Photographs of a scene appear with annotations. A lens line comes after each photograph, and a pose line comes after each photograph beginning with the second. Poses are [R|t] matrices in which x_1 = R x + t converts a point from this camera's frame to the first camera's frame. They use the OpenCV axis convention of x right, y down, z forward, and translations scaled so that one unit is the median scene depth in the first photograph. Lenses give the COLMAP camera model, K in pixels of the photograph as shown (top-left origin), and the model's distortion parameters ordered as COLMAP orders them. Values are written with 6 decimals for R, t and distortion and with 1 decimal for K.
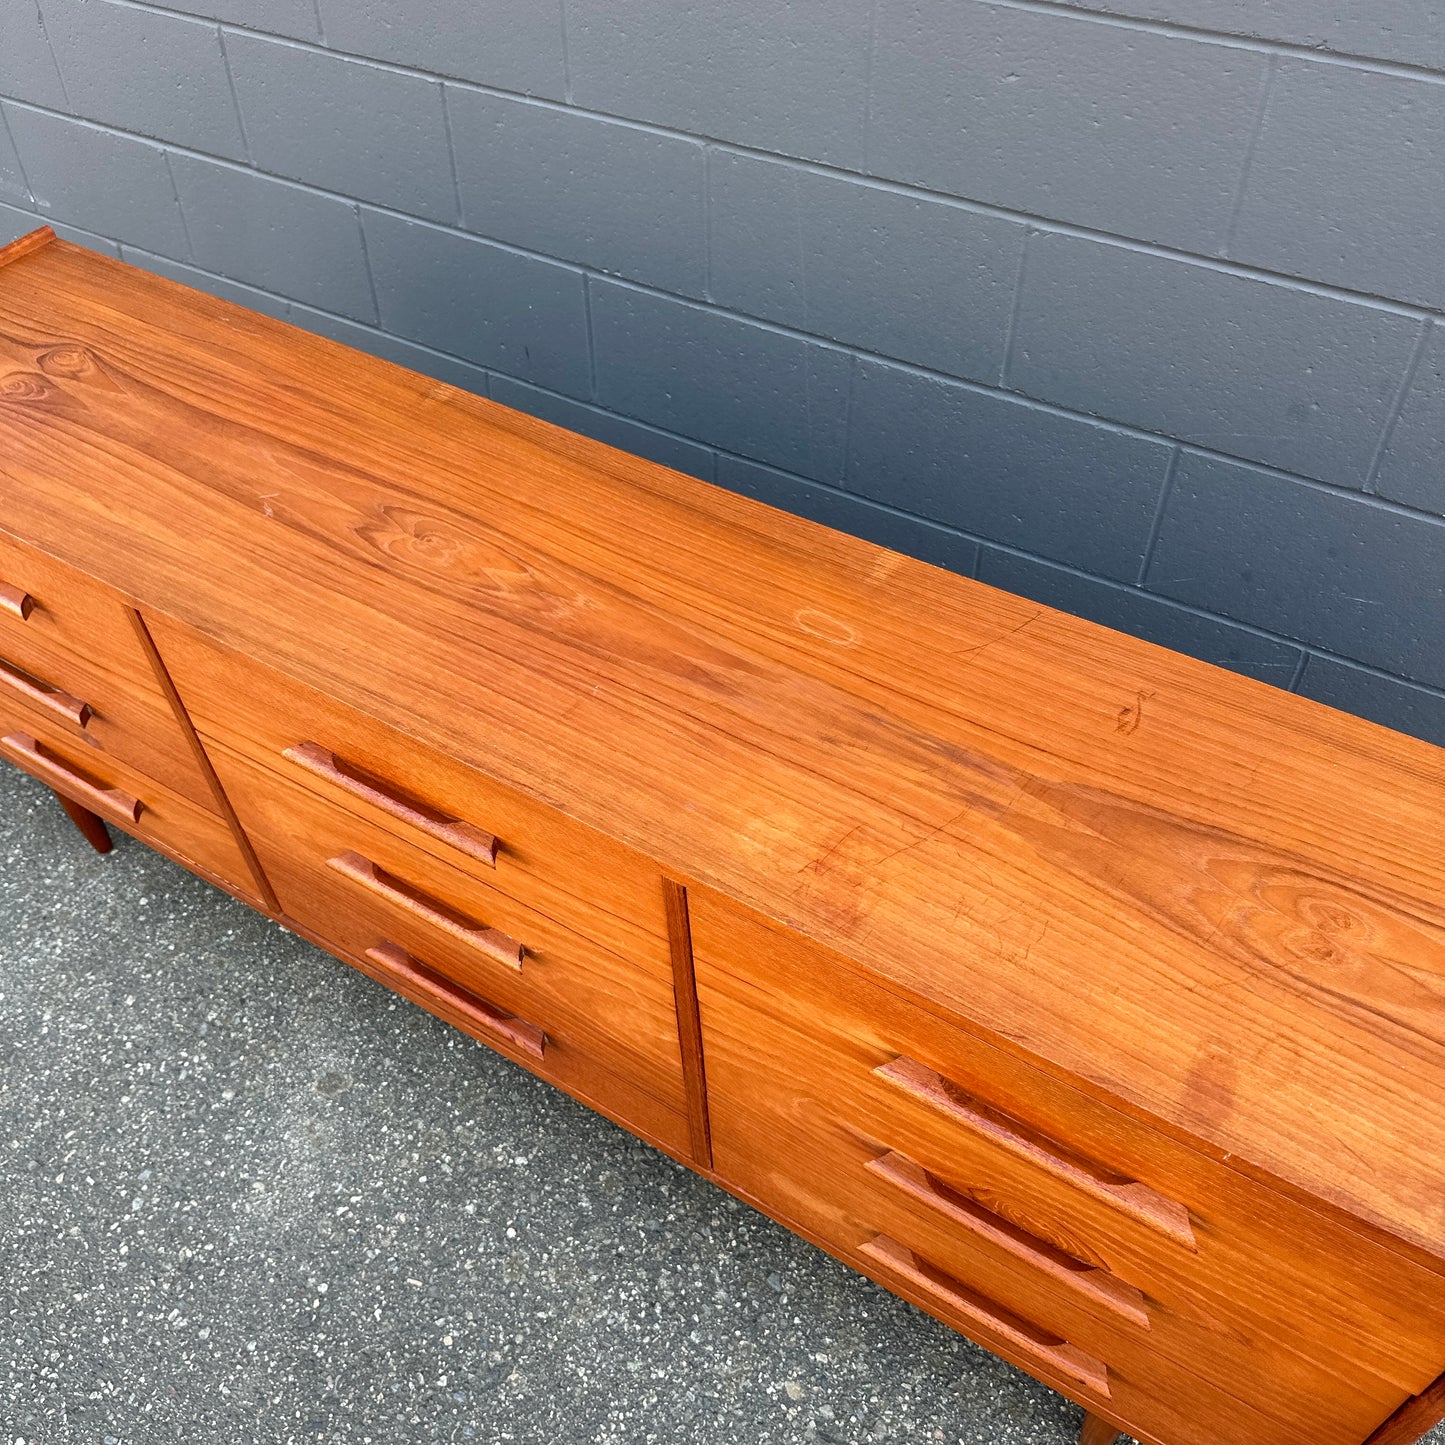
lens RADIAL K [[1359.2, 0, 732.4], [0, 1359.2, 738.2], [0, 0, 1]] dist [0.154466, -0.357800]
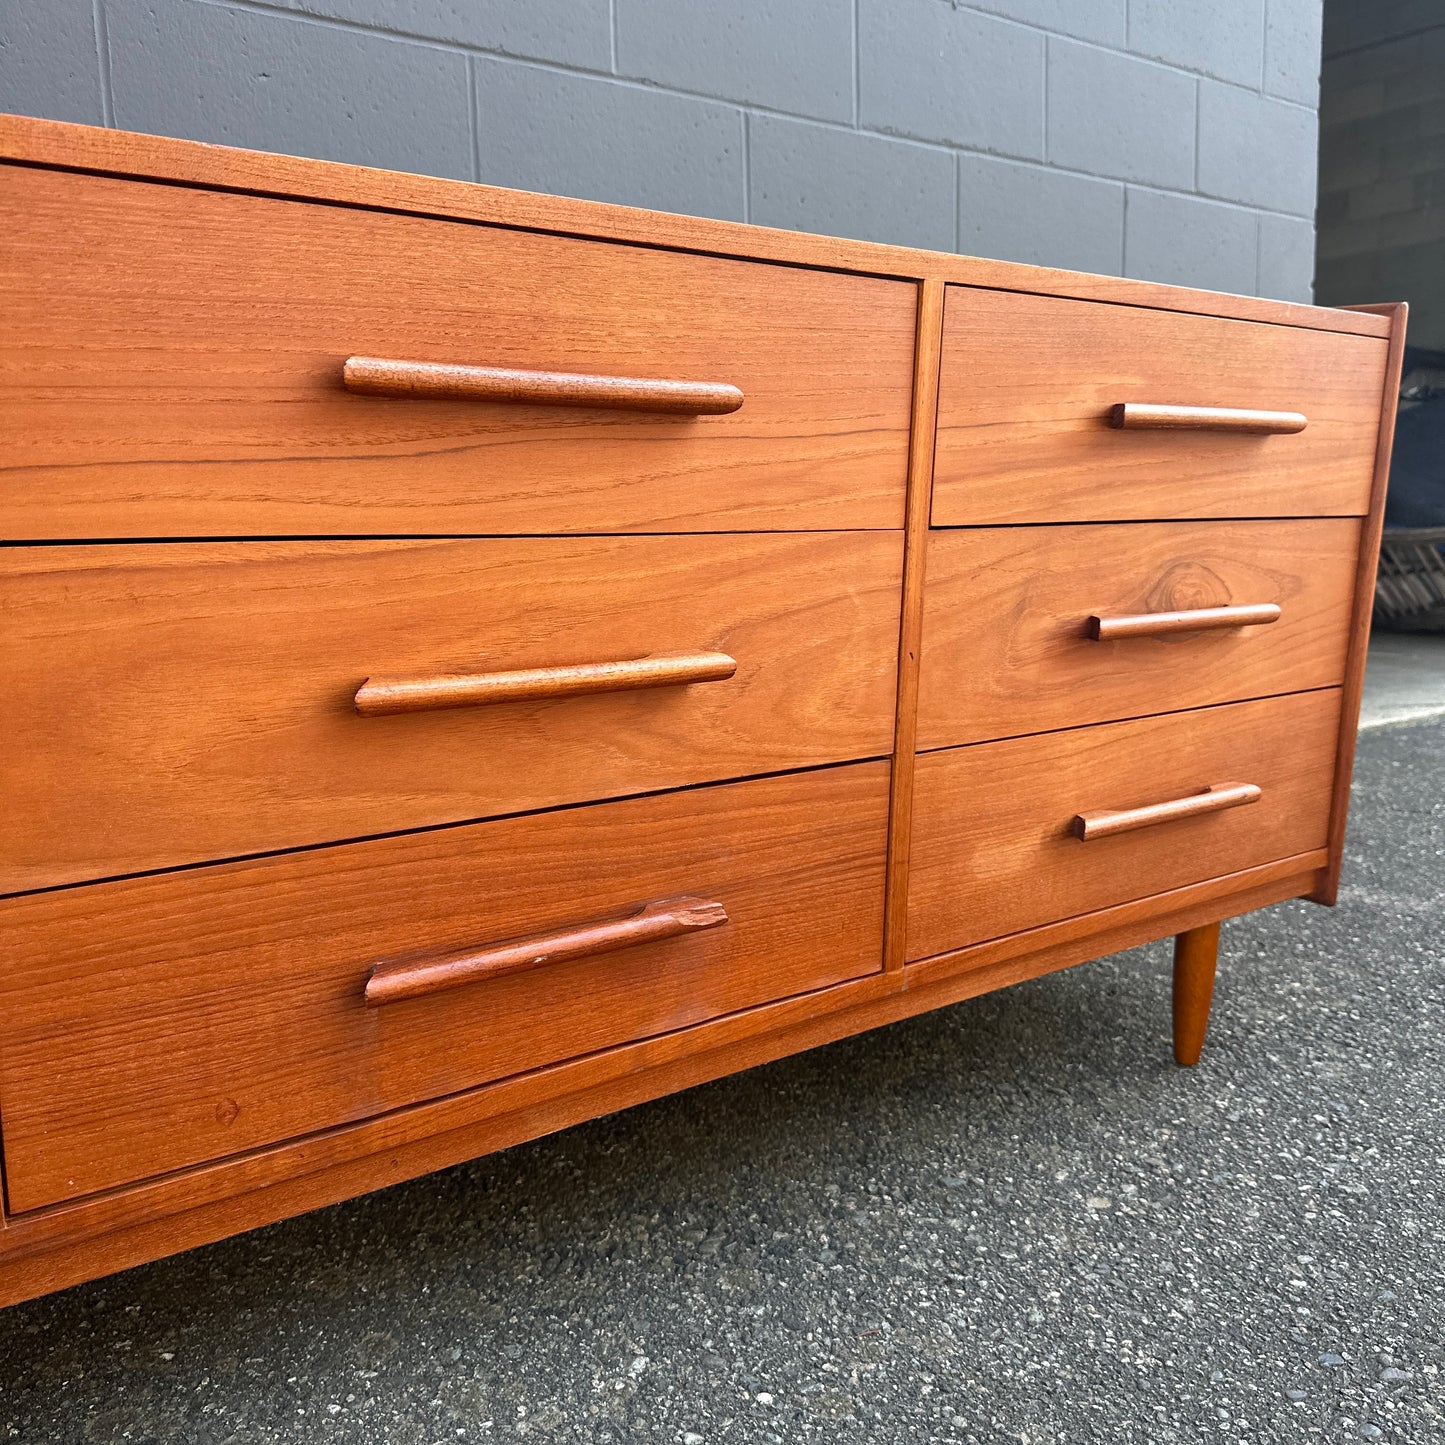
lens RADIAL K [[1353.7, 0, 713.9], [0, 1353.7, 734.9], [0, 0, 1]] dist [0.164125, -0.356664]
pose [[0.348556, -0.149260, 0.925327, -0.667279], [0.670506, 0.729538, -0.134890, 0.238844], [-0.654928, 0.667454, 0.354365, 0.679496]]
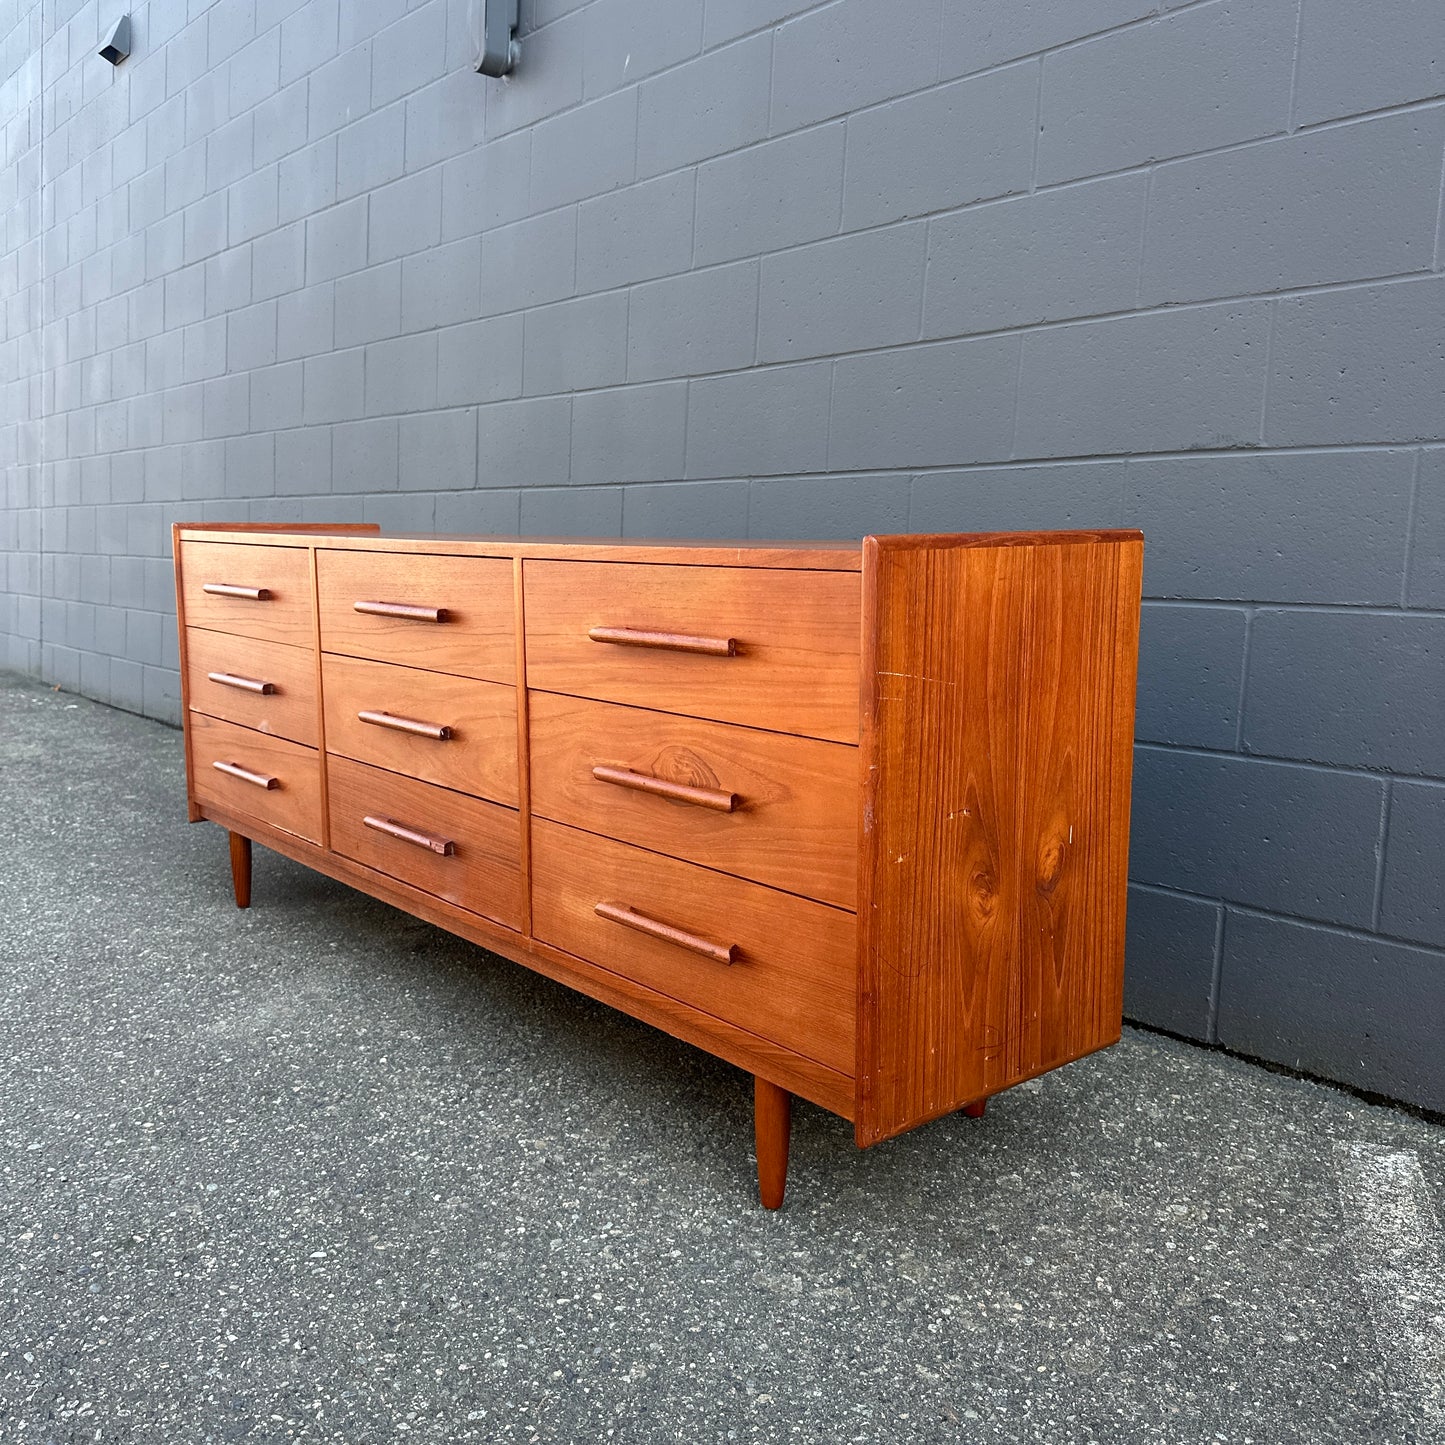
lens RADIAL K [[1353.7, 0, 705.7], [0, 1353.7, 720.4], [0, 0, 1]] dist [0.164128, -0.351227]
pose [[0.950891, 0.075575, -0.300158, 0.471265], [-0.246953, 0.769856, -0.588503, 0.808710], [0.186602, 0.633727, 0.750713, -0.041170]]
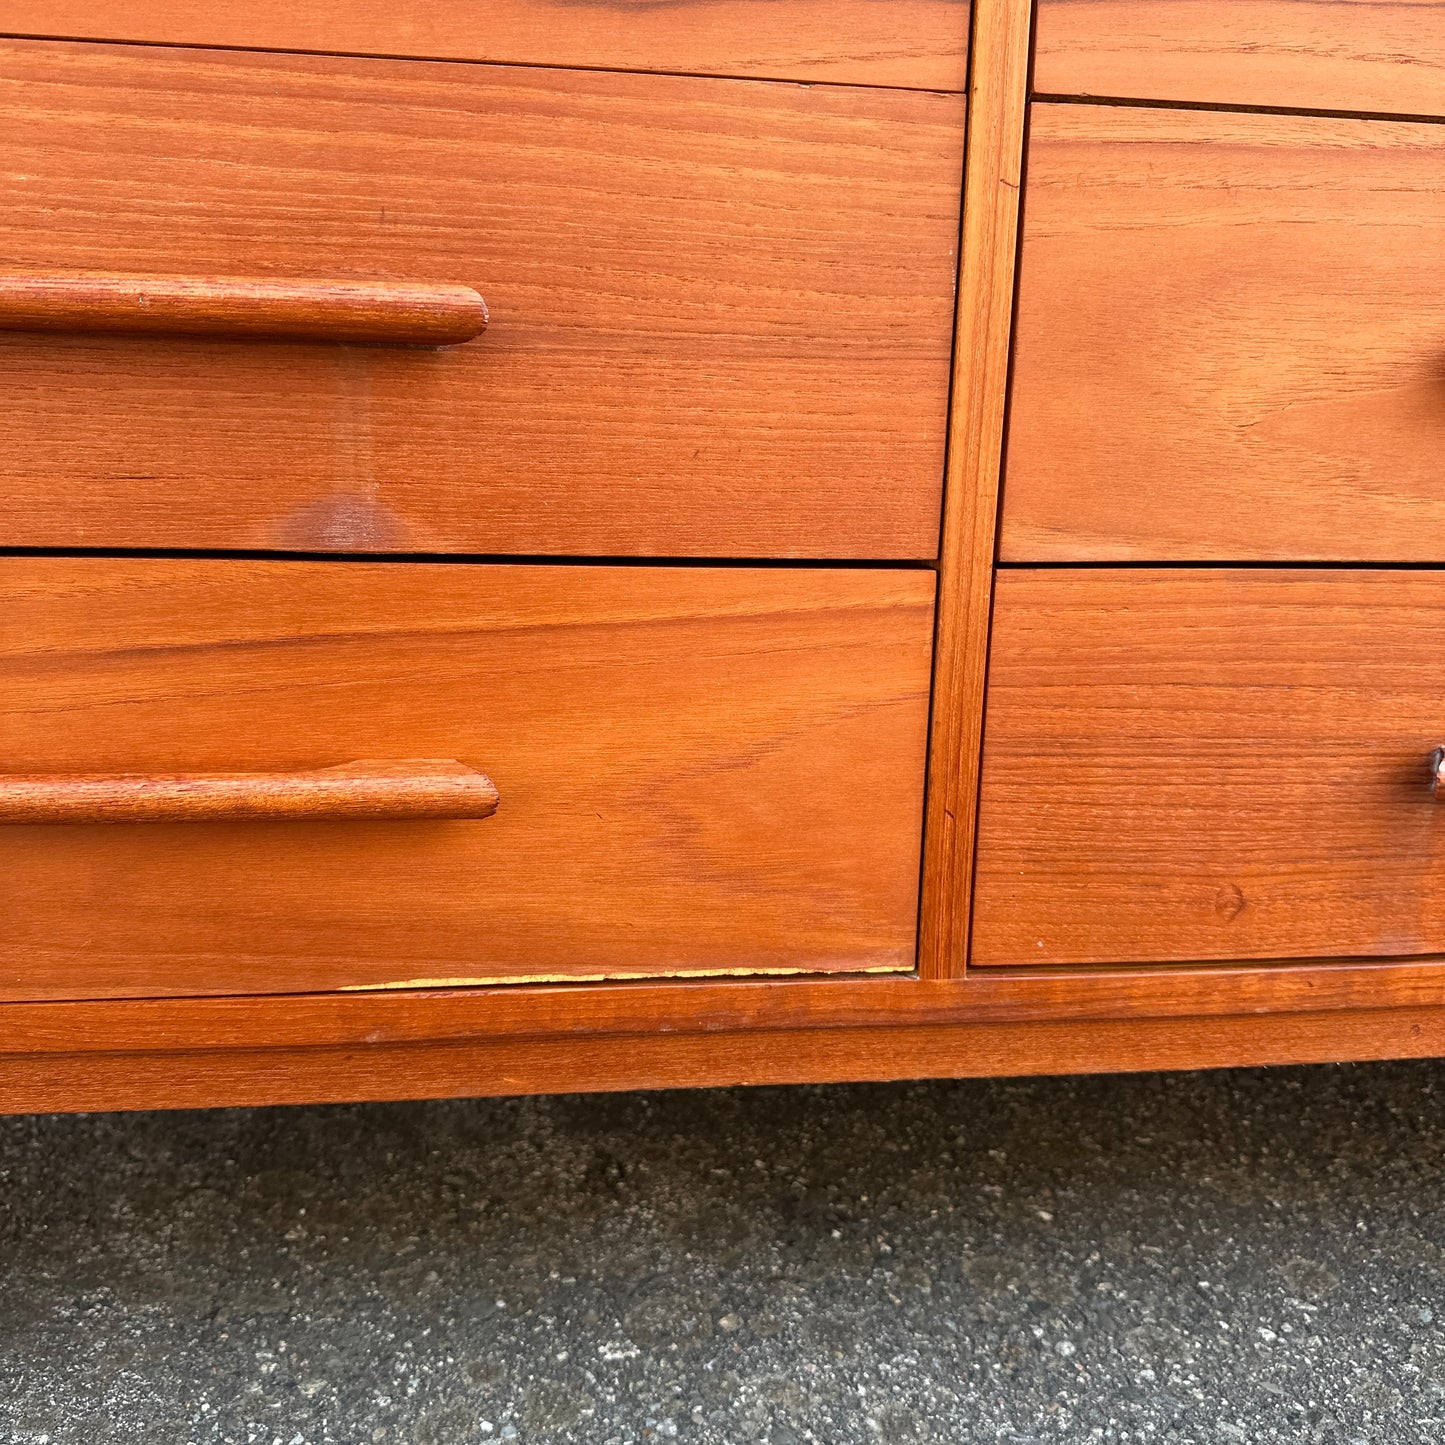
lens RADIAL K [[1367.7, 0, 705.7], [0, 1367.7, 714.0], [0, 0, 1]] dist [0.130379, -0.307894]
pose [[0.761994, -0.087576, 0.641635, -0.641305], [0.446575, 0.788599, -0.422709, 0.210142], [-0.468973, 0.608640, 0.640017, 0.848474]]
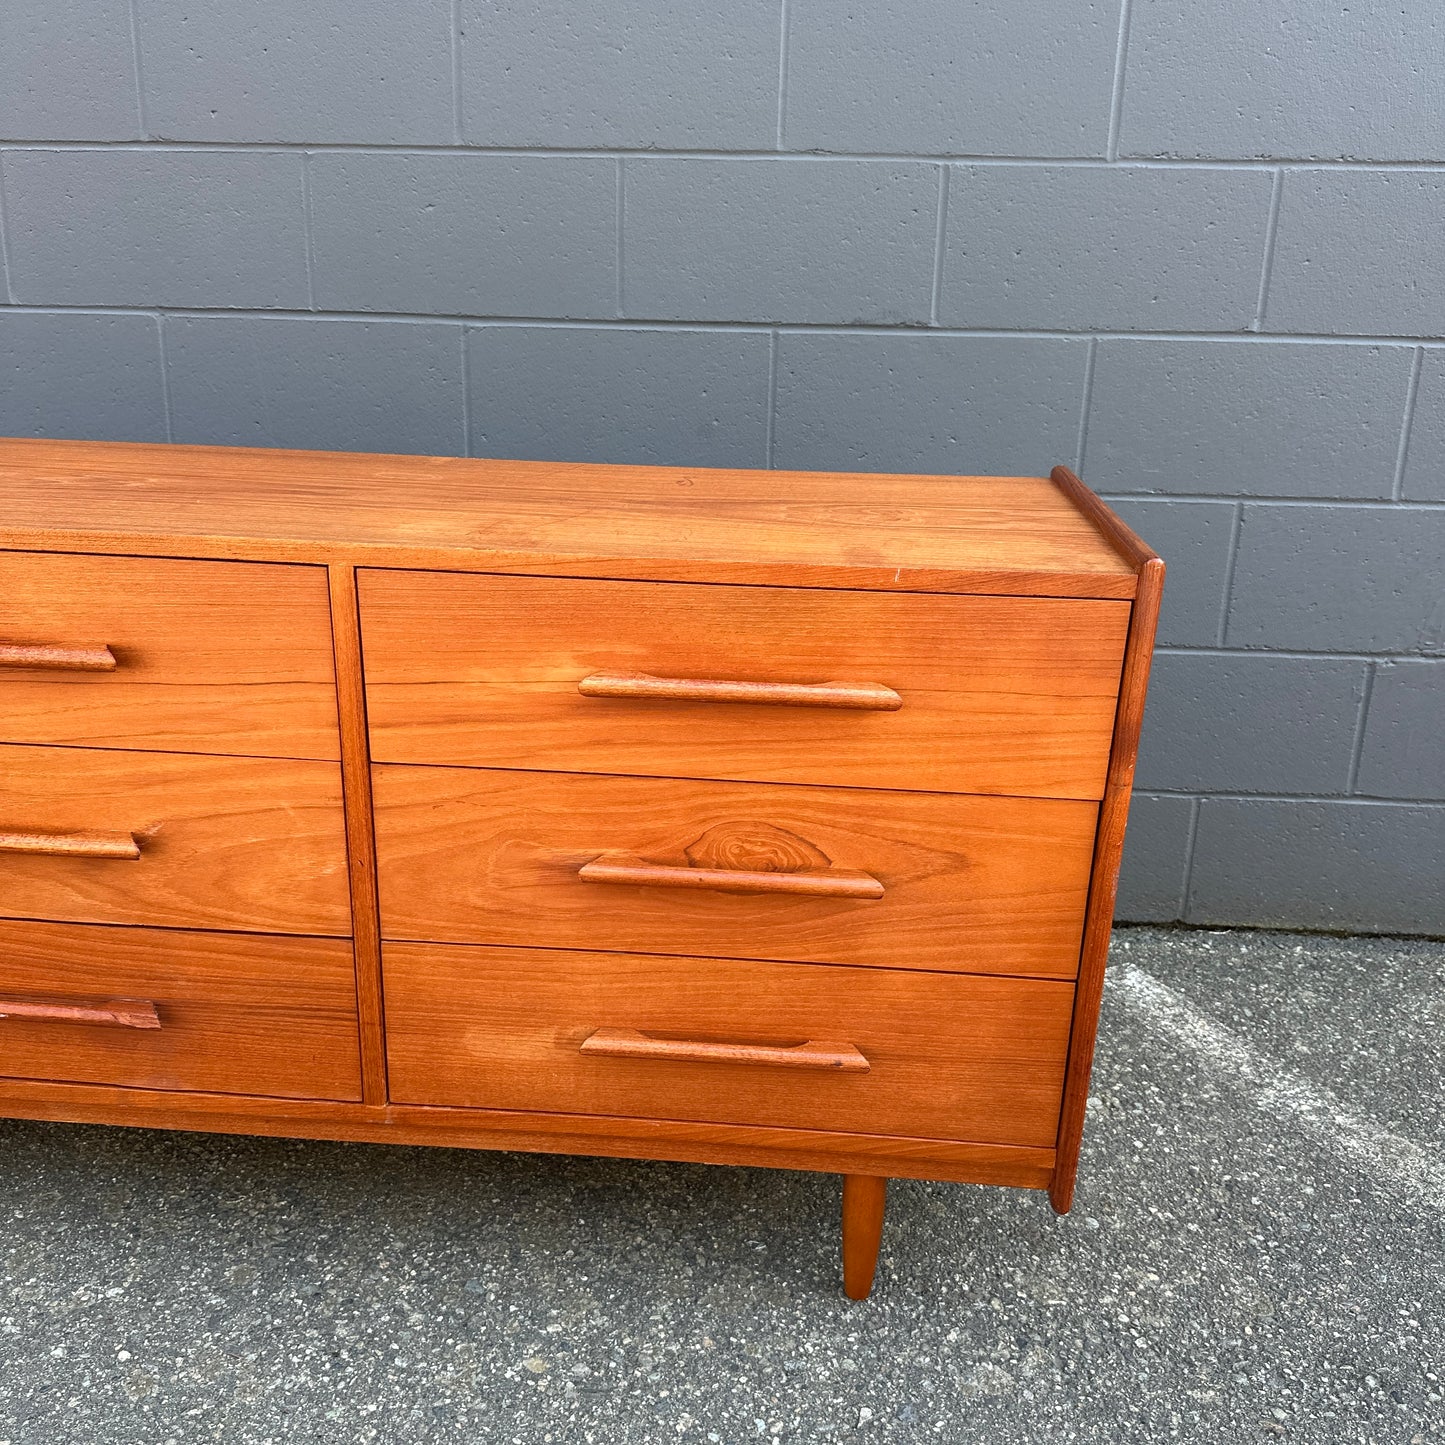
lens RADIAL K [[1353.7, 0, 713.9], [0, 1353.7, 734.9], [0, 0, 1]] dist [0.164125, -0.356664]
pose [[0.878112, -0.113438, 0.464813, -0.199422], [0.313841, 0.869850, -0.380612, 0.476941], [-0.361142, 0.480097, 0.799427, 0.107336]]
